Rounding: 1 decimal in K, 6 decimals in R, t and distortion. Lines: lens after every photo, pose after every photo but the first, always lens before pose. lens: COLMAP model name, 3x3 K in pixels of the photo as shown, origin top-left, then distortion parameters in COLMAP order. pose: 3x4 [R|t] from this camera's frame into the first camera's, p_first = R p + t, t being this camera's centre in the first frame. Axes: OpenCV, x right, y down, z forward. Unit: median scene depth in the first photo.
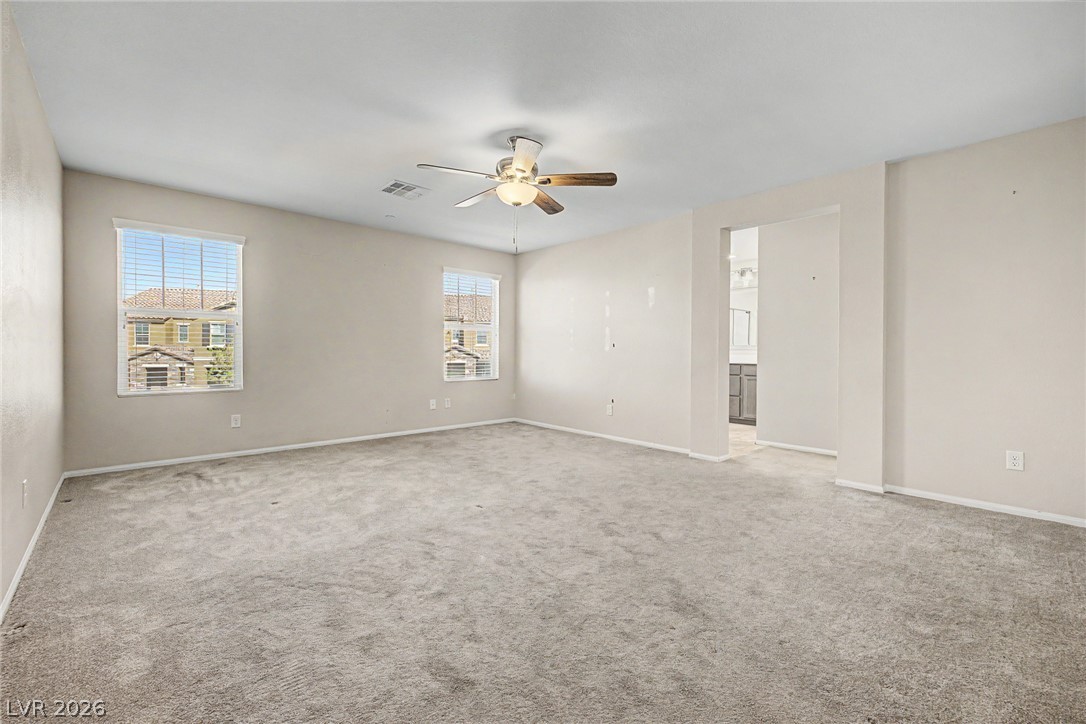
lens RADIAL K [[454.6, 0, 541.7], [0, 454.6, 359.2], [0, 0, 1]] dist [0.008586, -0.000761]
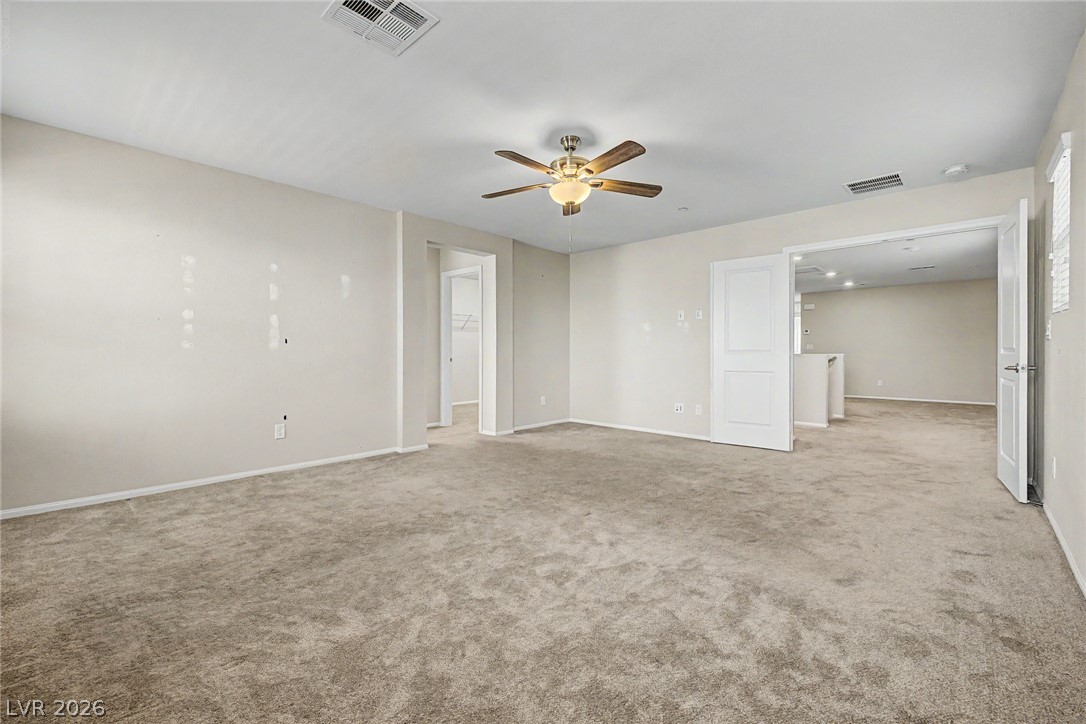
lens RADIAL K [[454.6, 0, 541.7], [0, 454.6, 355.1], [0, 0, 1]] dist [0.008586, -0.000761]
pose [[-0.078946, -0.011915, 0.996808, -0.596107], [0.013916, 0.999818, 0.013053, -0.011453], [-0.996782, 0.014903, -0.078766, 0.643726]]
